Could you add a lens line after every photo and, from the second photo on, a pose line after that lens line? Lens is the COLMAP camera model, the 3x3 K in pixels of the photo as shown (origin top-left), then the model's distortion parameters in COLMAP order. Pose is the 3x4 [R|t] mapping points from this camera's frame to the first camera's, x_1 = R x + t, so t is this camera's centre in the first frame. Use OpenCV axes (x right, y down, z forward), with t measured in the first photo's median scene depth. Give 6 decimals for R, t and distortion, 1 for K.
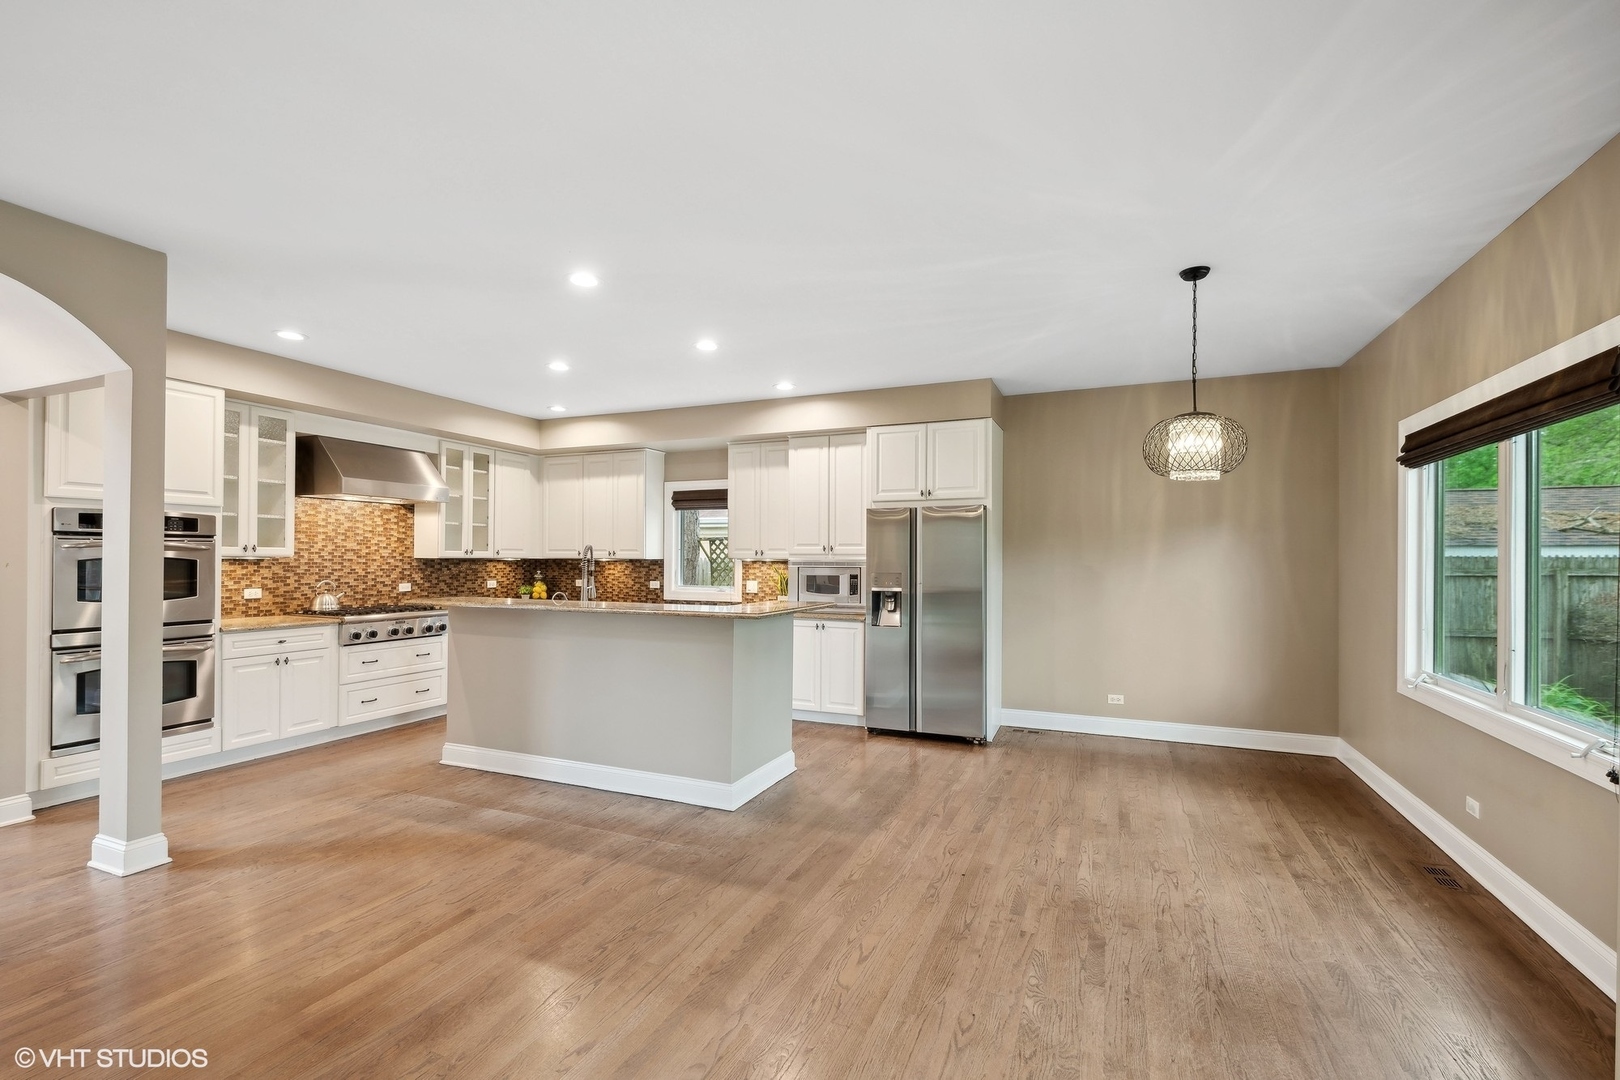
lens RADIAL K [[704.0, 0, 810.4], [0, 704.0, 556.4], [0, 0, 1]] dist [0.000592, -0.000416]
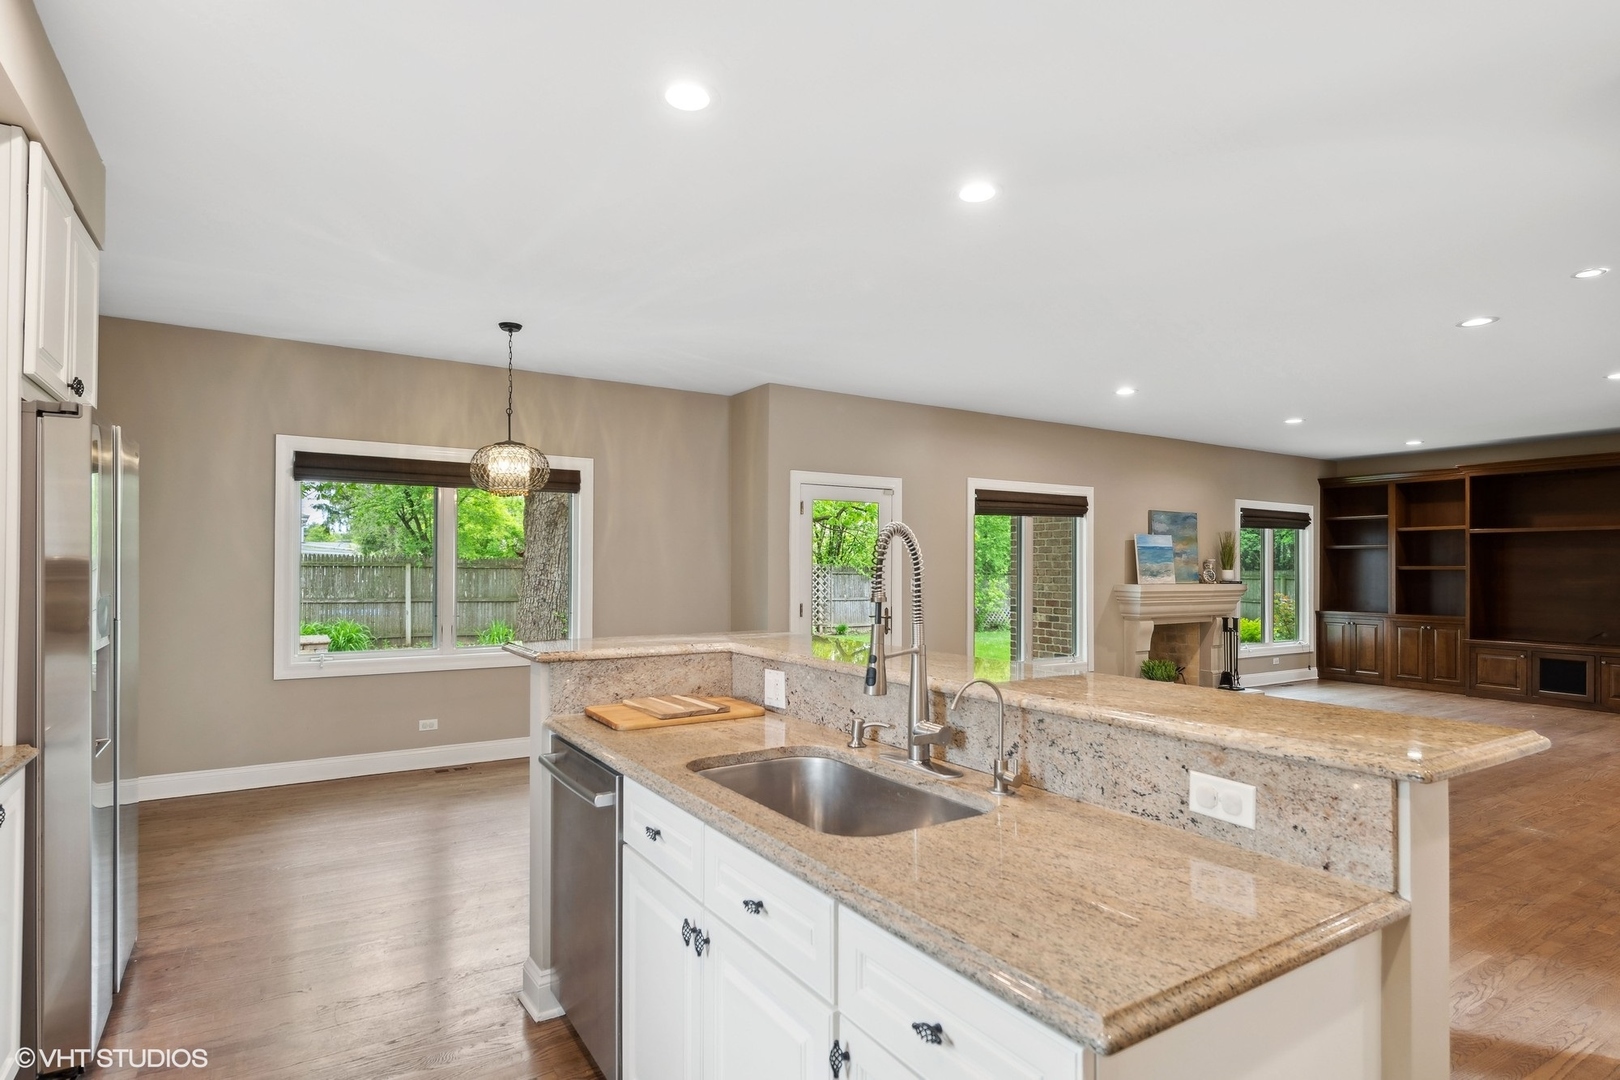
lens RADIAL K [[823.3, 0, 813.7], [0, 823.3, 557.2], [0, 0, 1]] dist [-0.002362, -0.000776]
pose [[-0.823760, -0.006518, 0.566901, -0.407183], [-0.012874, 0.999891, -0.007211, -0.000647], [-0.566792, -0.013238, -0.823755, 1.095399]]
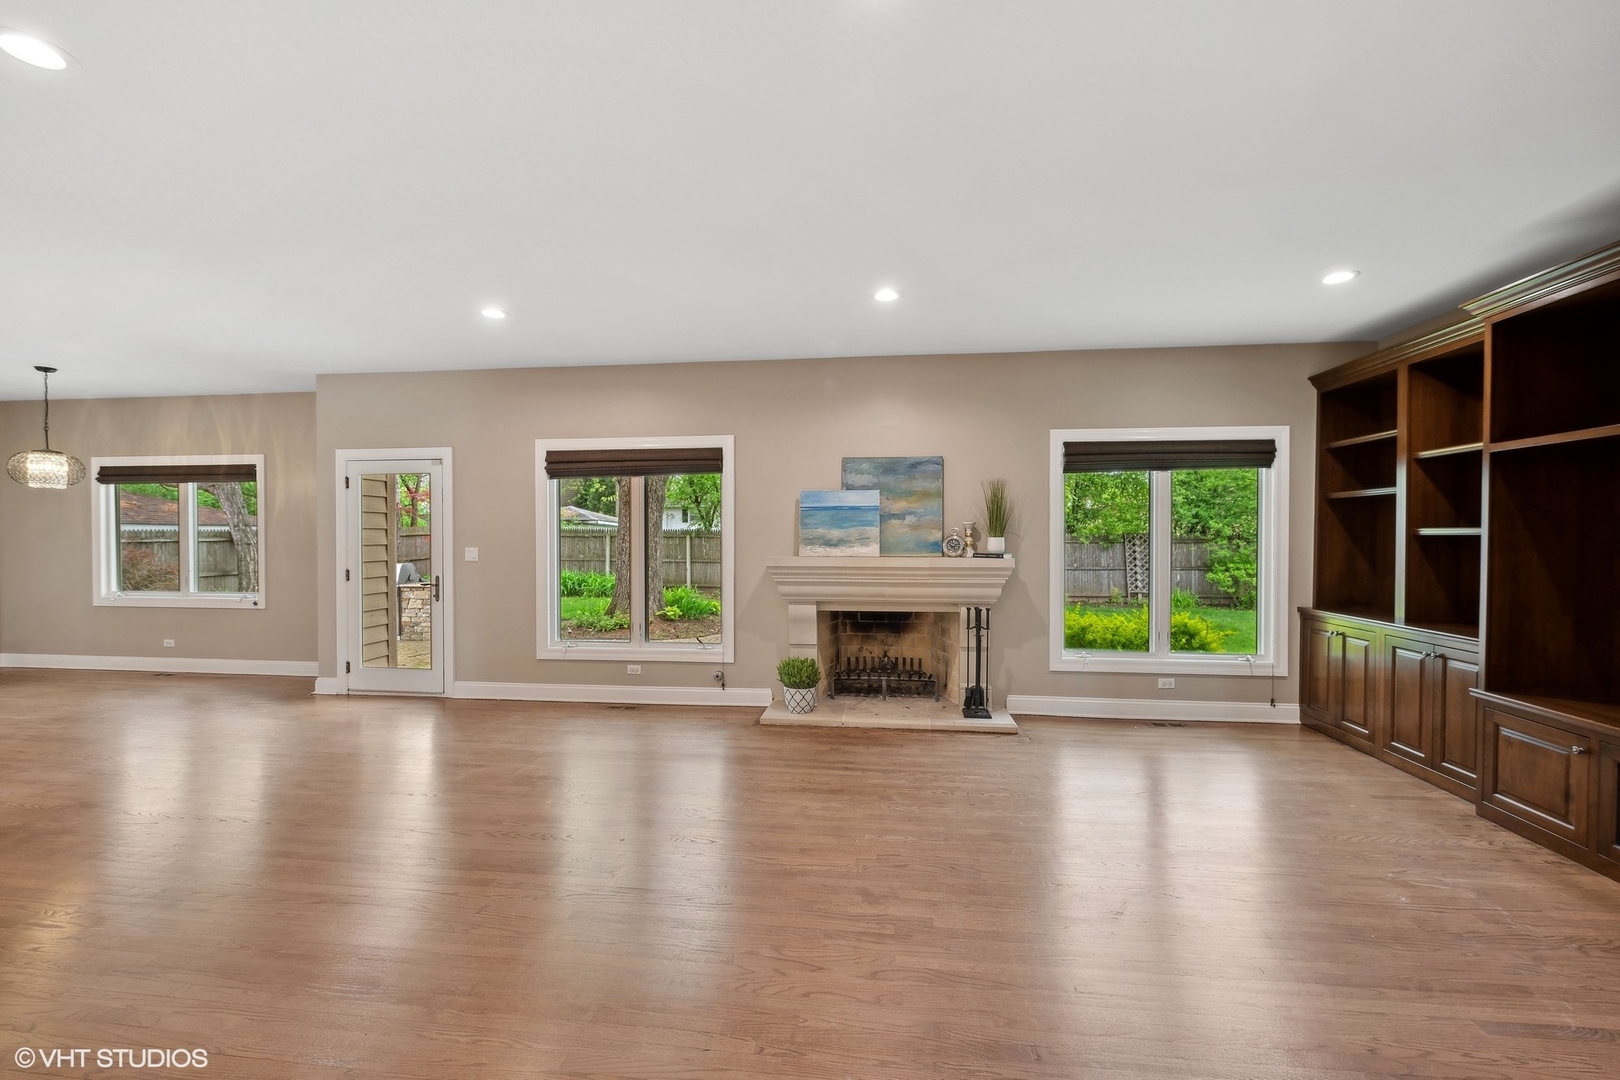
lens RADIAL K [[677.3, 0, 818.4], [0, 677.3, 545.0], [0, 0, 1]] dist [-0.007887, -0.001327]
pose [[-0.289738, -0.023679, 0.956813, -0.941729], [-0.002739, 0.999710, 0.023911, -0.008085], [-0.957102, 0.004307, -0.289719, -0.203355]]
